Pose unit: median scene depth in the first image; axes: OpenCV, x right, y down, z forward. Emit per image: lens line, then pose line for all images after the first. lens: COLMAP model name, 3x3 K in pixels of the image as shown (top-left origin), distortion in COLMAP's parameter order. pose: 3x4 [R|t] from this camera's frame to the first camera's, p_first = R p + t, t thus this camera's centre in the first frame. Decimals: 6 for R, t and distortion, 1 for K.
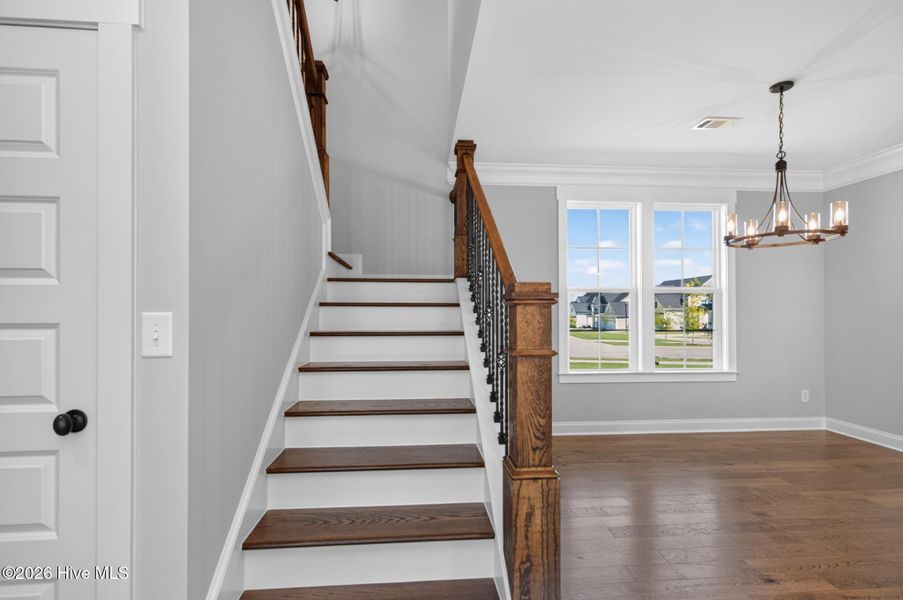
lens RADIAL K [[430.2, 0, 446.5], [0, 430.2, 307.0], [0, 0, 1]] dist [0.004205, -0.000456]
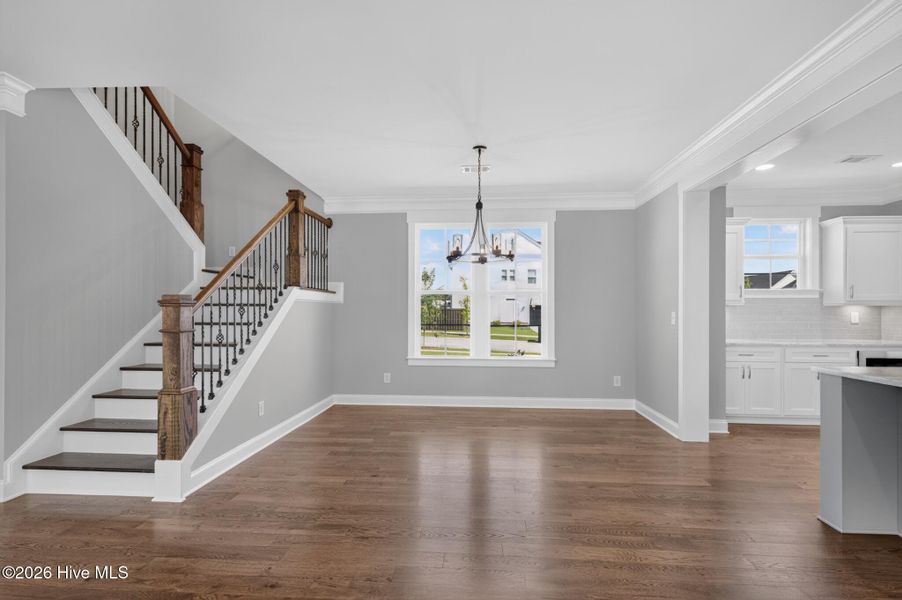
lens RADIAL K [[429.7, 0, 457.1], [0, 429.7, 308.2], [0, 0, 1]] dist [0.004205, -0.000456]
pose [[0.988791, 0.002210, -0.149292, 0.652126], [-0.001092, 0.999971, 0.007566, -0.004602], [0.149304, -0.007318, 0.988764, -0.271248]]
